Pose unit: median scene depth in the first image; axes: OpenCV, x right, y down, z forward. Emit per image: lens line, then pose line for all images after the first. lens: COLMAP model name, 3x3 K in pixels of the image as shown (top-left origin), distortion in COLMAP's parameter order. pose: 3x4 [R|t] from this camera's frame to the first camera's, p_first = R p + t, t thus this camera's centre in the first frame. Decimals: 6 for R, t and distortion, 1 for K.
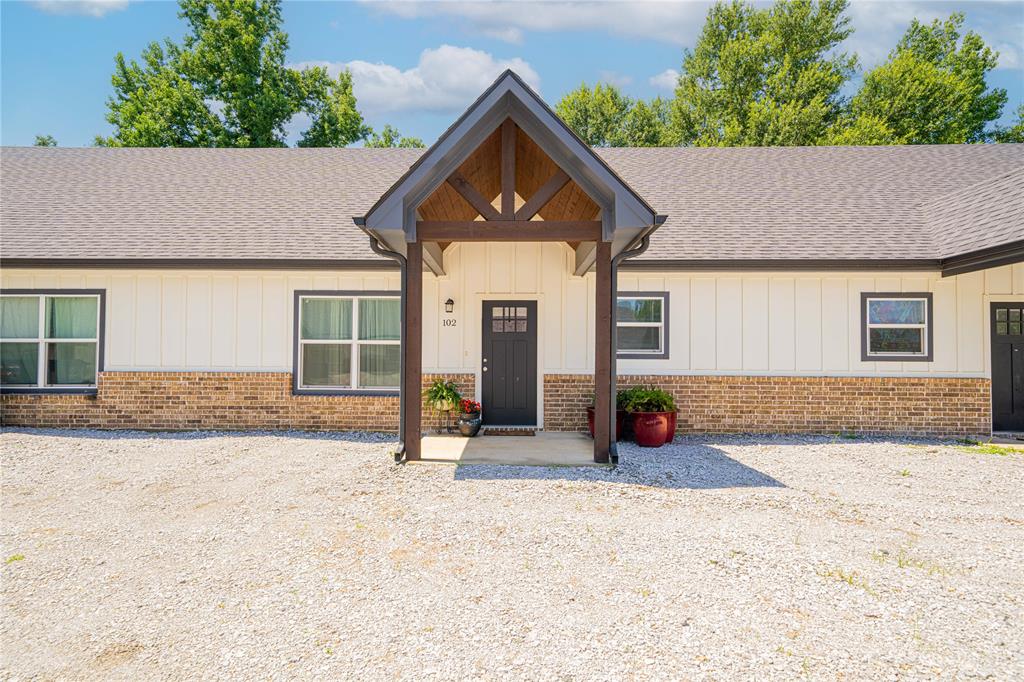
lens RADIAL K [[502.4, 0, 513.2], [0, 502.4, 322.6], [0, 0, 1]] dist [0.019271, -0.000167]
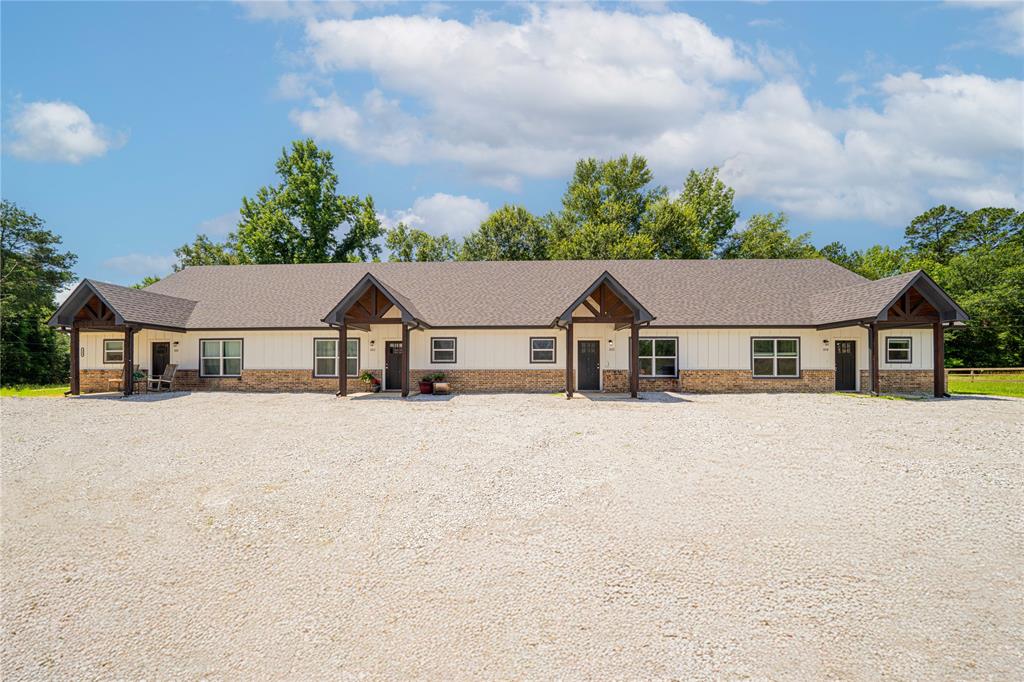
lens RADIAL K [[366.2, 0, 512.0], [0, 366.2, 341.0], [0, 0, 1]] dist [-0.017190, 0.000031]
pose [[0.999806, -0.008863, -0.017572, 0.585999], [0.009000, 0.999930, 0.007741, -0.050017], [0.017502, -0.007897, 0.999816, -0.806724]]
